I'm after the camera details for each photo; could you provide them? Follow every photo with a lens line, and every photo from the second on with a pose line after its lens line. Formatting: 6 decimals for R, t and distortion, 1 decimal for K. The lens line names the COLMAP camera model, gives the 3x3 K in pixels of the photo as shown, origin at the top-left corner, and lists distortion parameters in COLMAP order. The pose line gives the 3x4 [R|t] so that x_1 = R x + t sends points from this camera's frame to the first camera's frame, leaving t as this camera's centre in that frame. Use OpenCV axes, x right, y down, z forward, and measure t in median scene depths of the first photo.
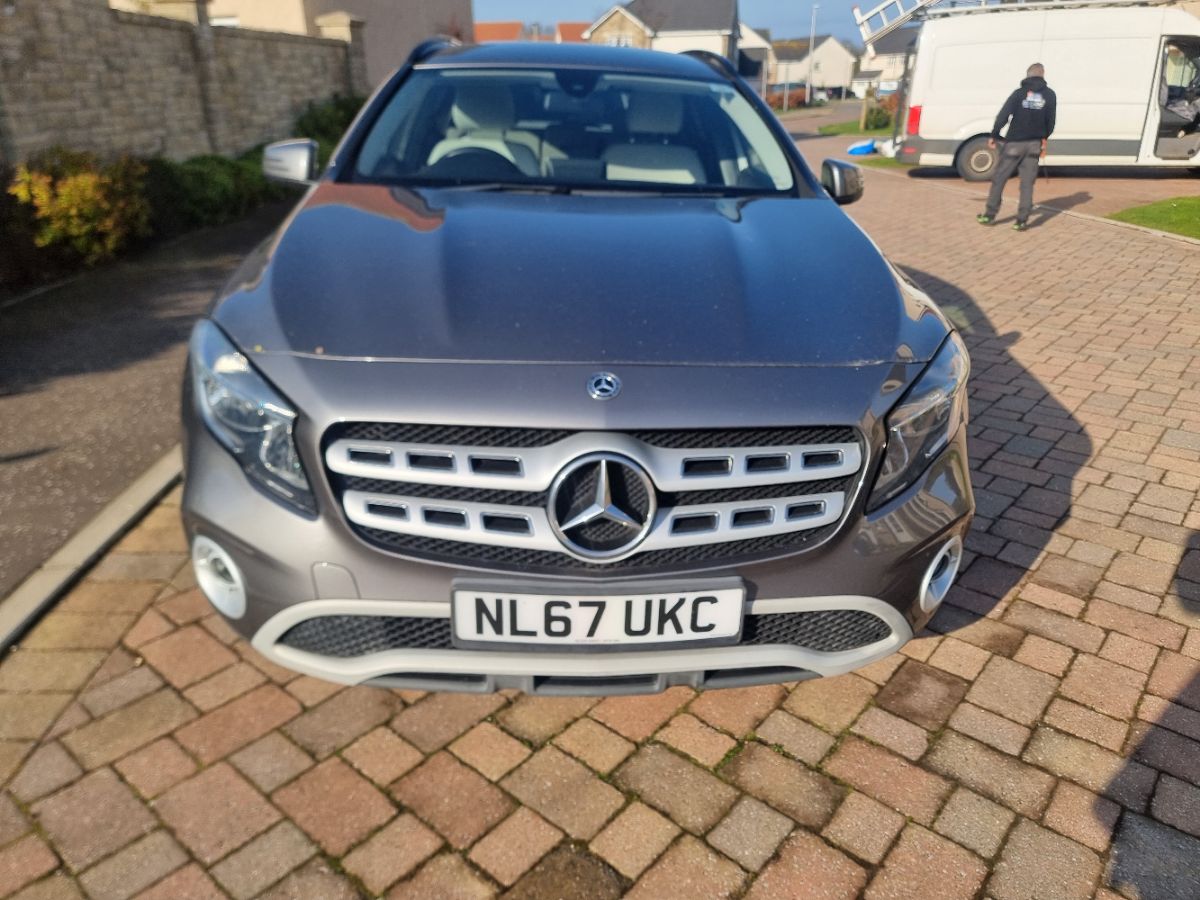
lens RADIAL K [[842.5, 0, 600.0], [0, 842.5, 450.0], [0, 0, 1]] dist [0.106970, -0.119196]
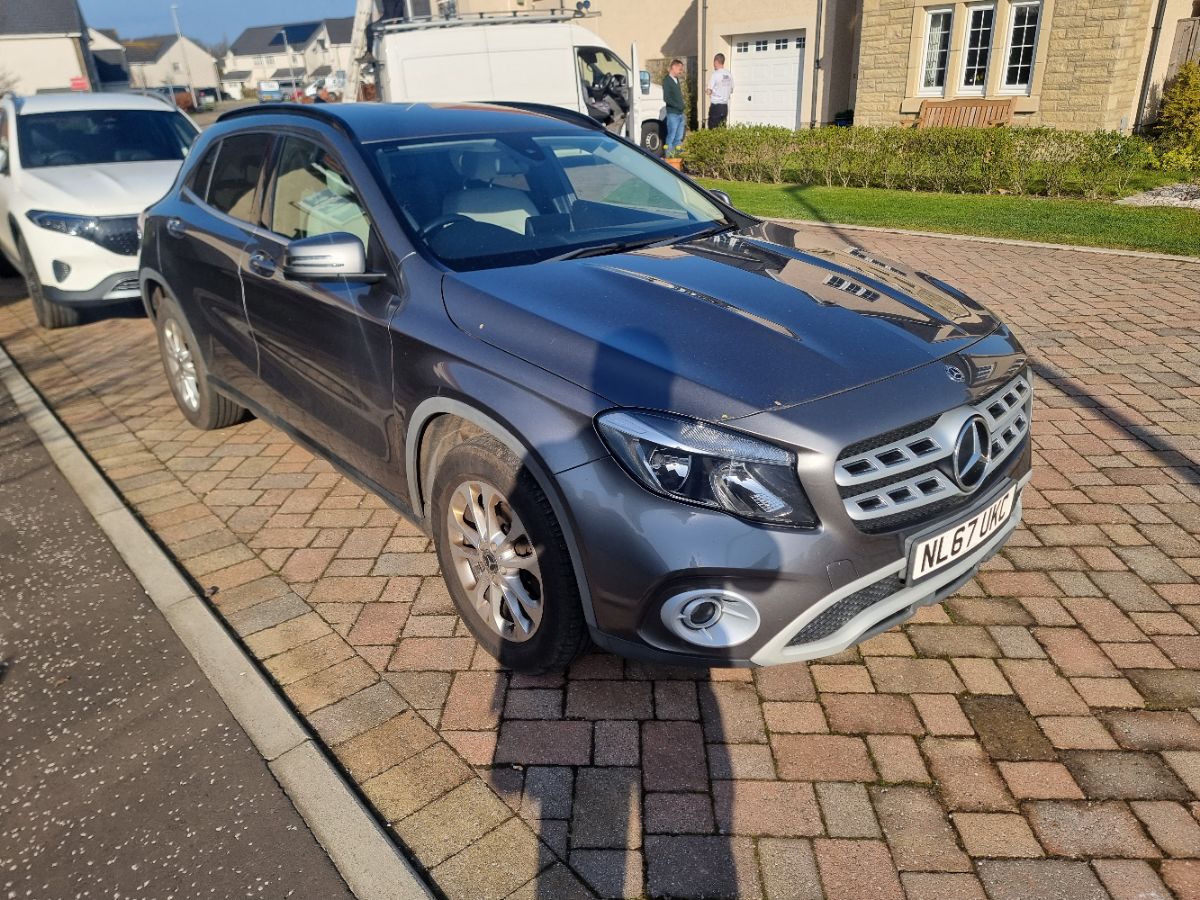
lens RADIAL K [[842.5, 0, 600.0], [0, 842.5, 450.0], [0, 0, 1]] dist [0.106970, -0.119196]
pose [[0.783683, -0.275515, 0.556715, -0.241402], [0.274024, 0.957669, 0.088203, -0.044840], [-0.557450, 0.083430, 0.826008, 0.026187]]
